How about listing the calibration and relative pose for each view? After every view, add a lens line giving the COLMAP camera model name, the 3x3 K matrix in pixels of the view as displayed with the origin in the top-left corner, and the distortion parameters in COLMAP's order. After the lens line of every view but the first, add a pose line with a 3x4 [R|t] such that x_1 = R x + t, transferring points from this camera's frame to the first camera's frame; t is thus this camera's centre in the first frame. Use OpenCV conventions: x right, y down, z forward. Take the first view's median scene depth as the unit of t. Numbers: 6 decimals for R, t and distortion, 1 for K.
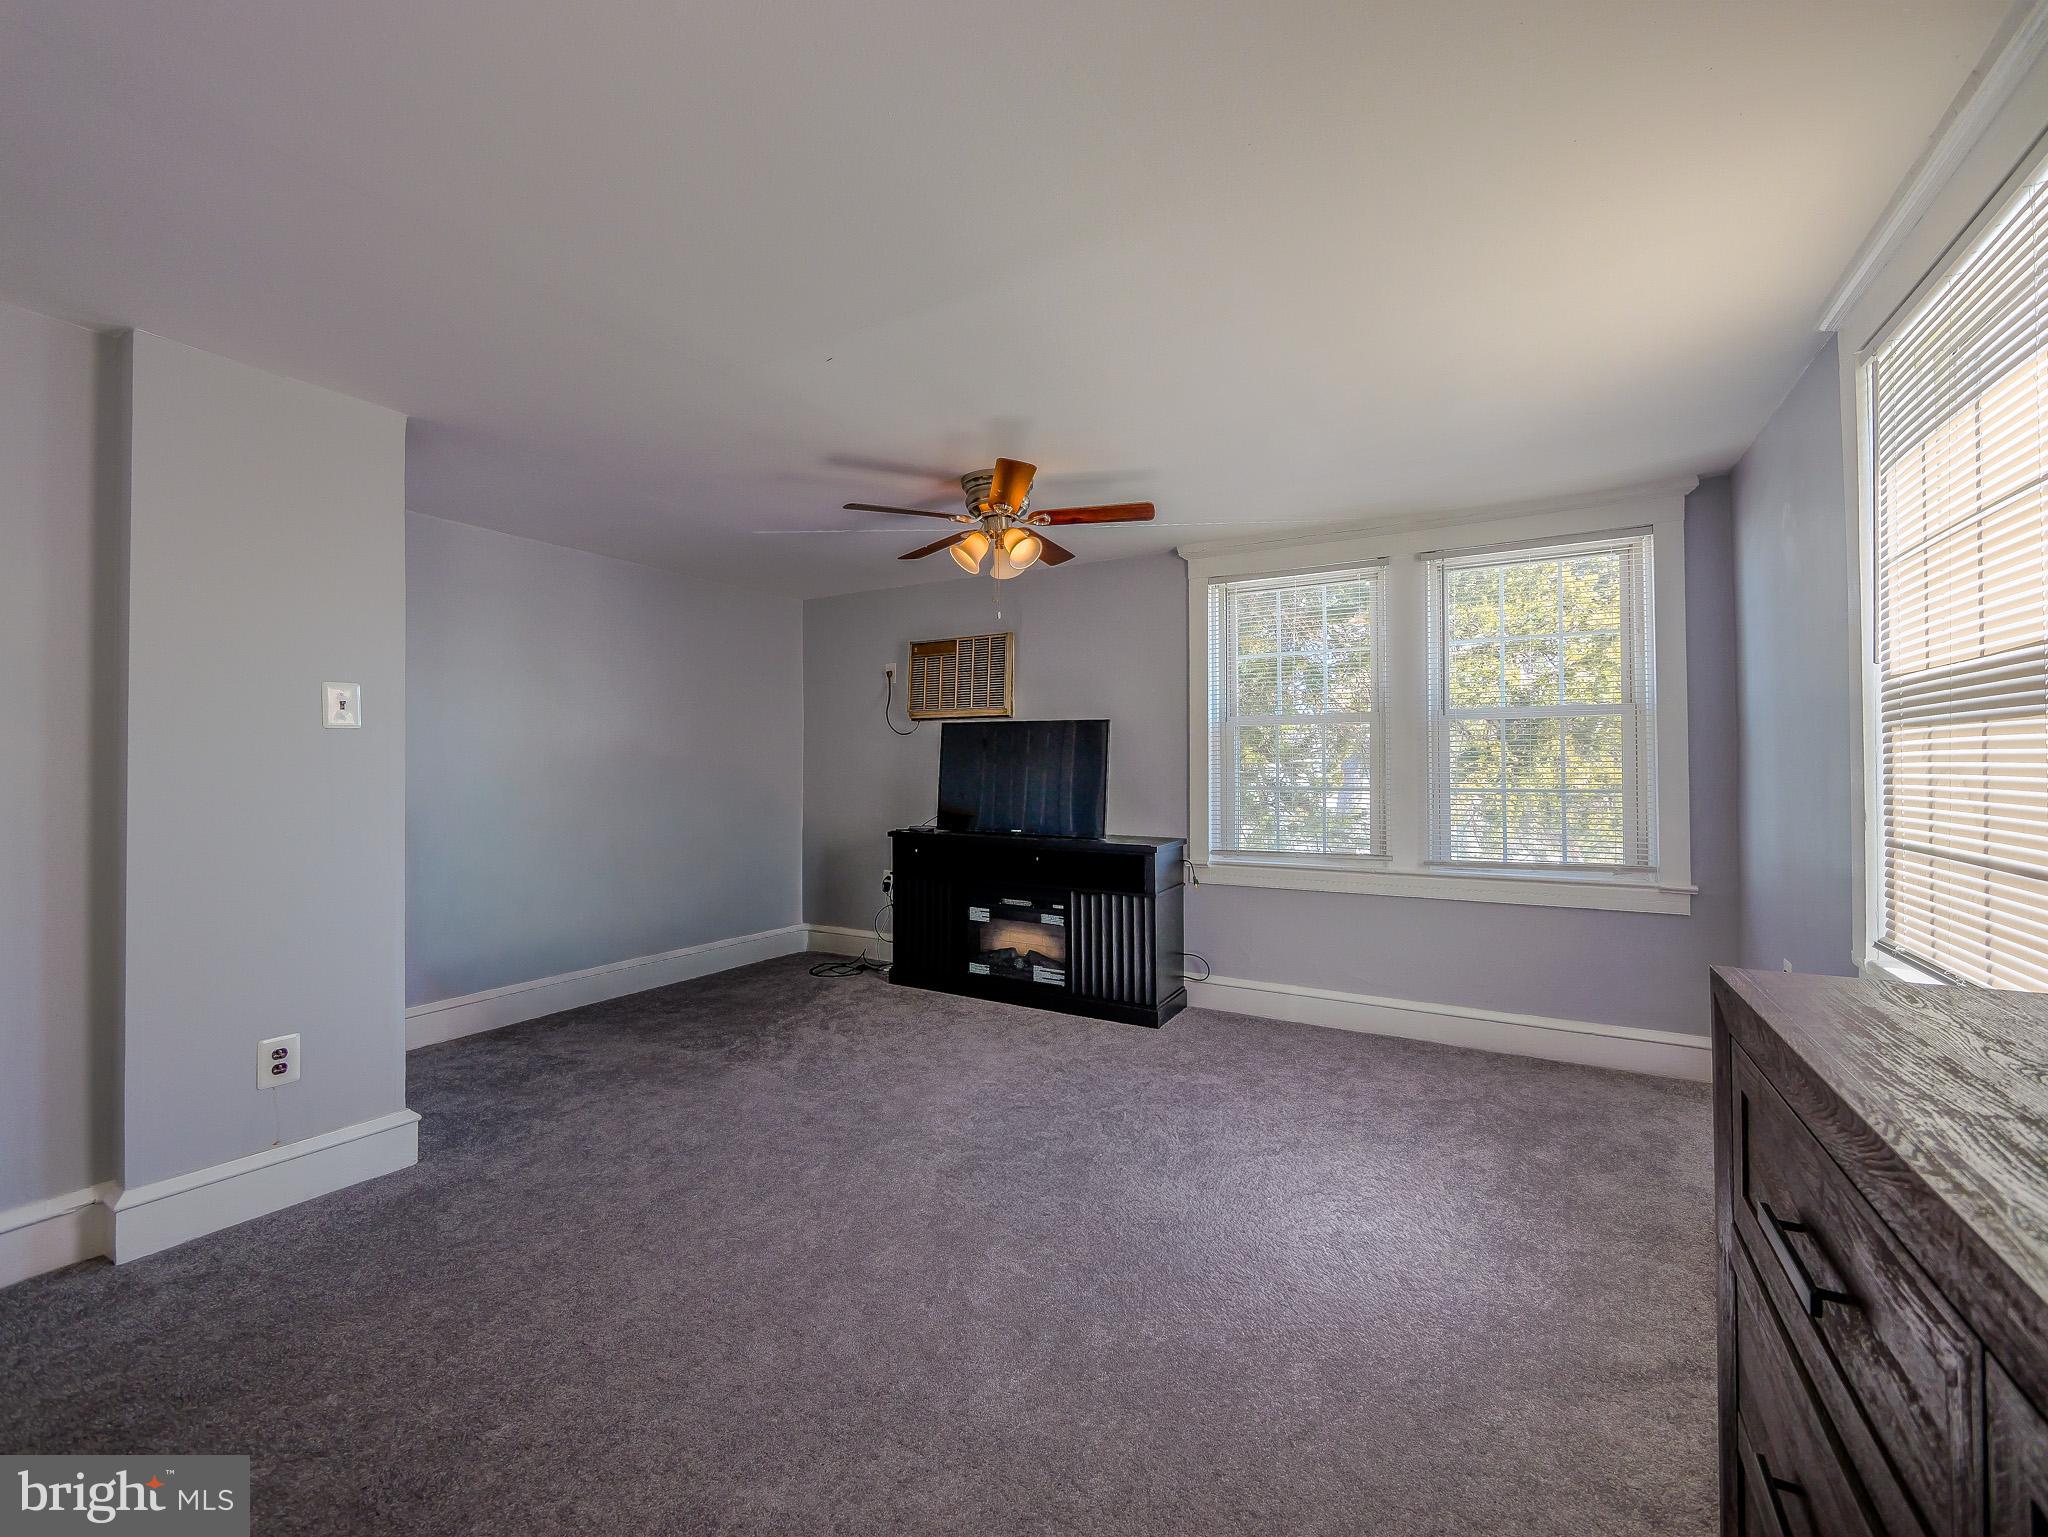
lens RADIAL K [[843.9, 0, 1019.7], [0, 843.9, 762.5], [0, 0, 1]] dist [-0.002398, -0.001209]
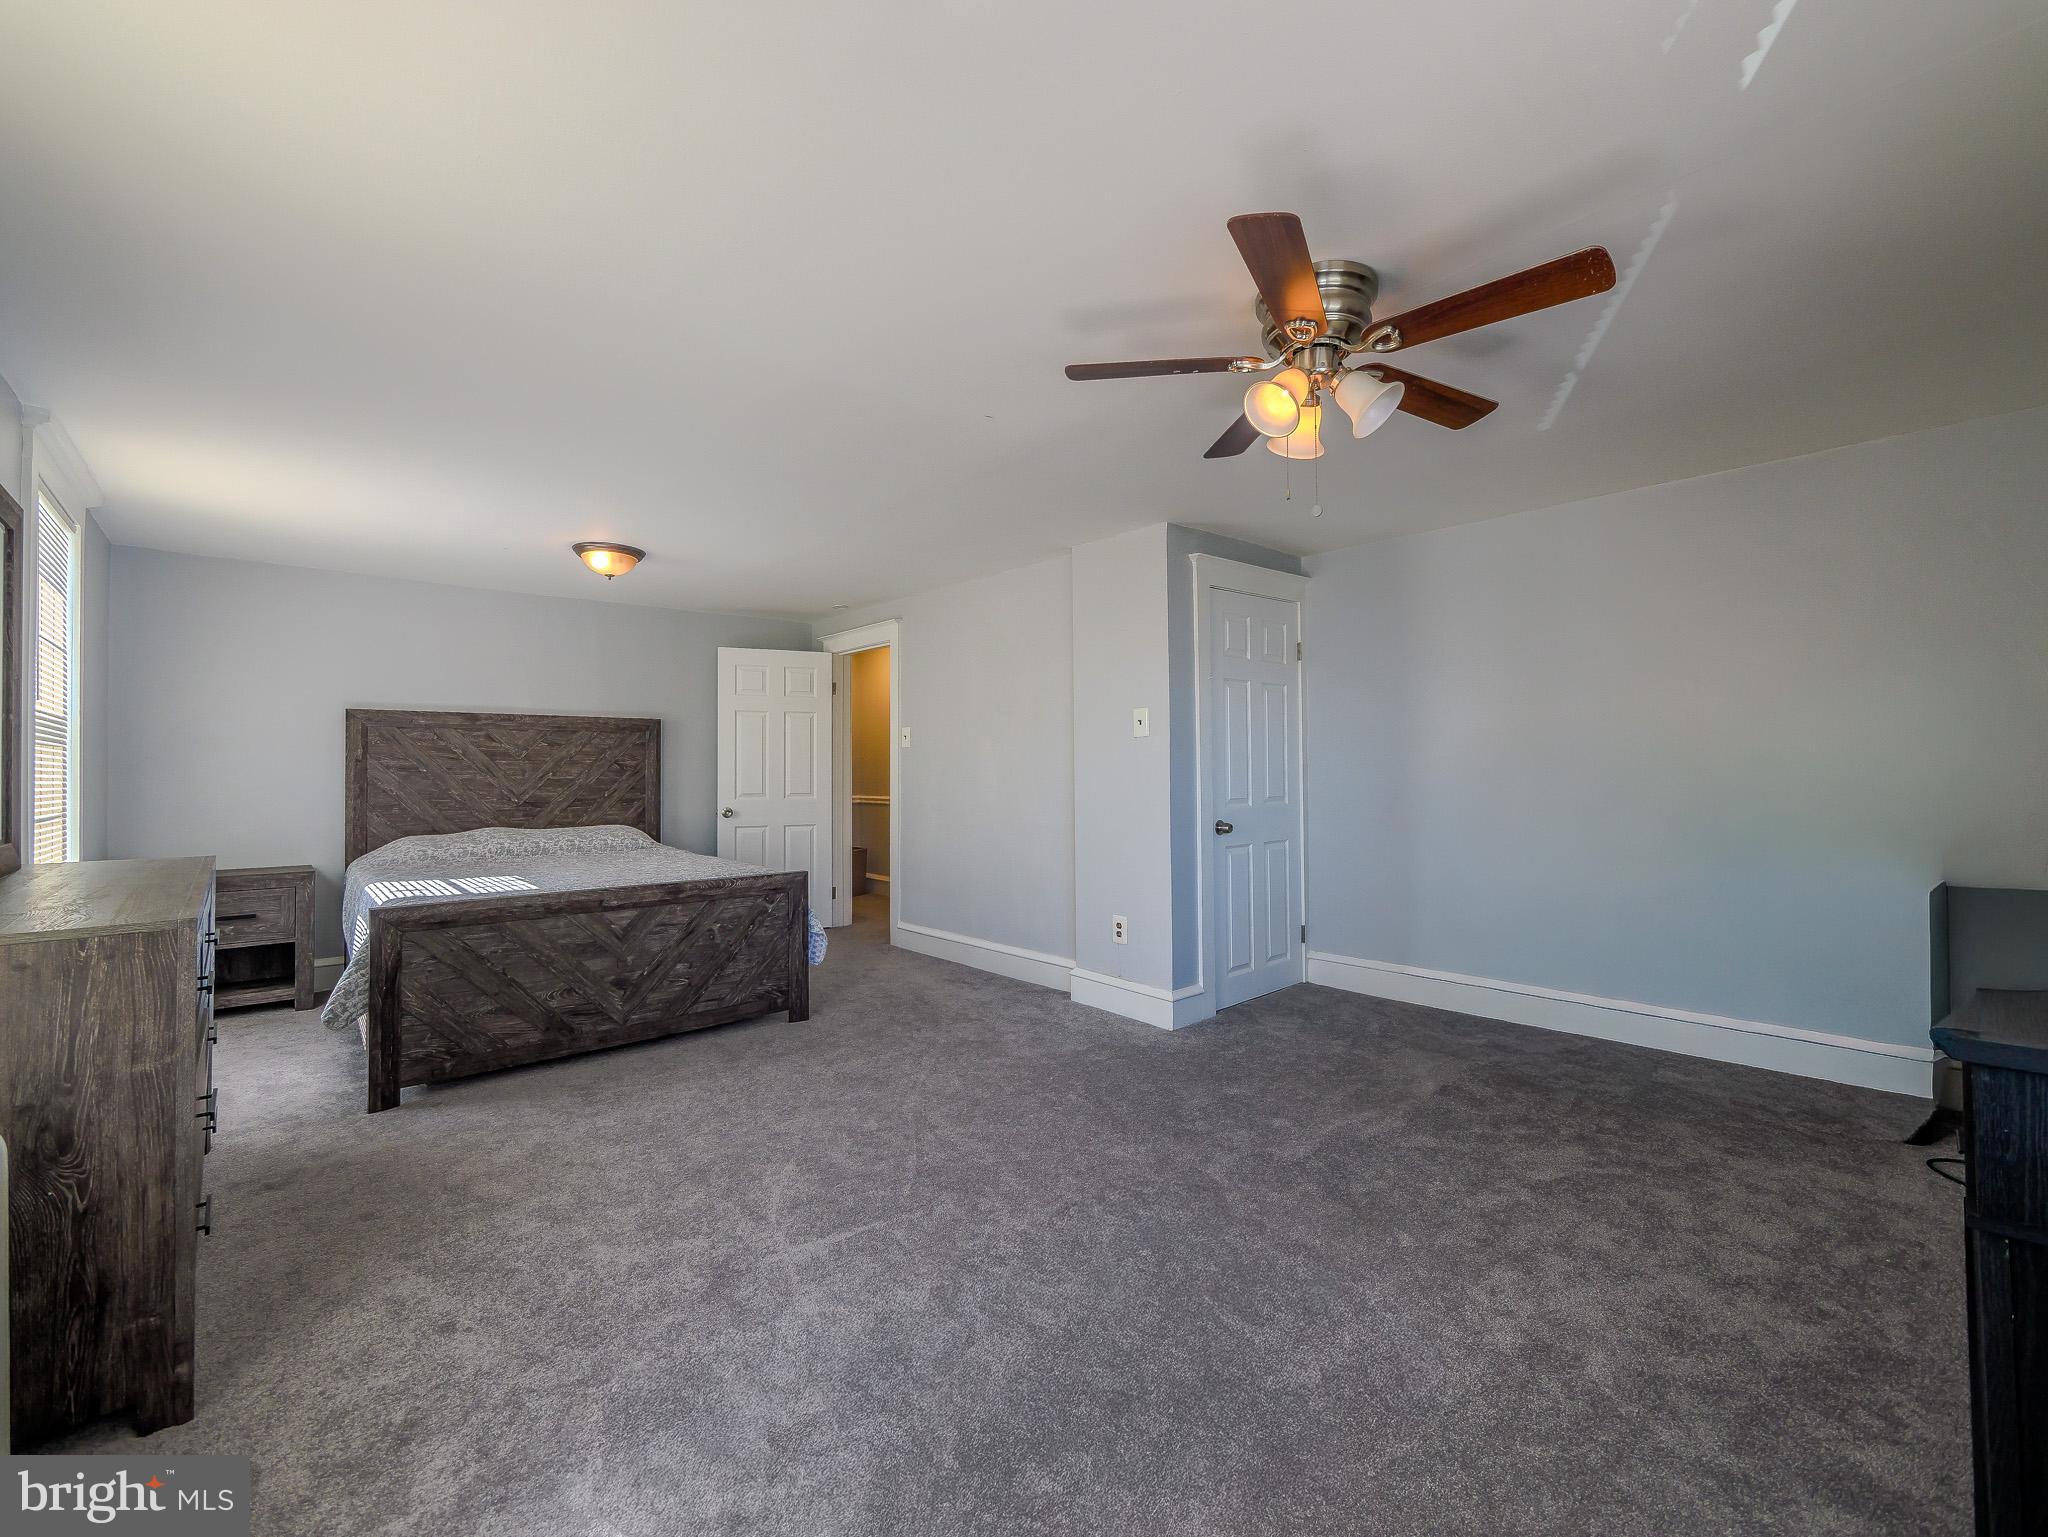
lens RADIAL K [[843.9, 0, 1019.1], [0, 843.9, 770.1], [0, 0, 1]] dist [-0.002398, -0.001209]
pose [[-0.299237, -0.002634, -0.954175, 0.850193], [0.009350, 0.999940, -0.005692, 0.031876], [0.954133, -0.010625, -0.299194, 1.323737]]
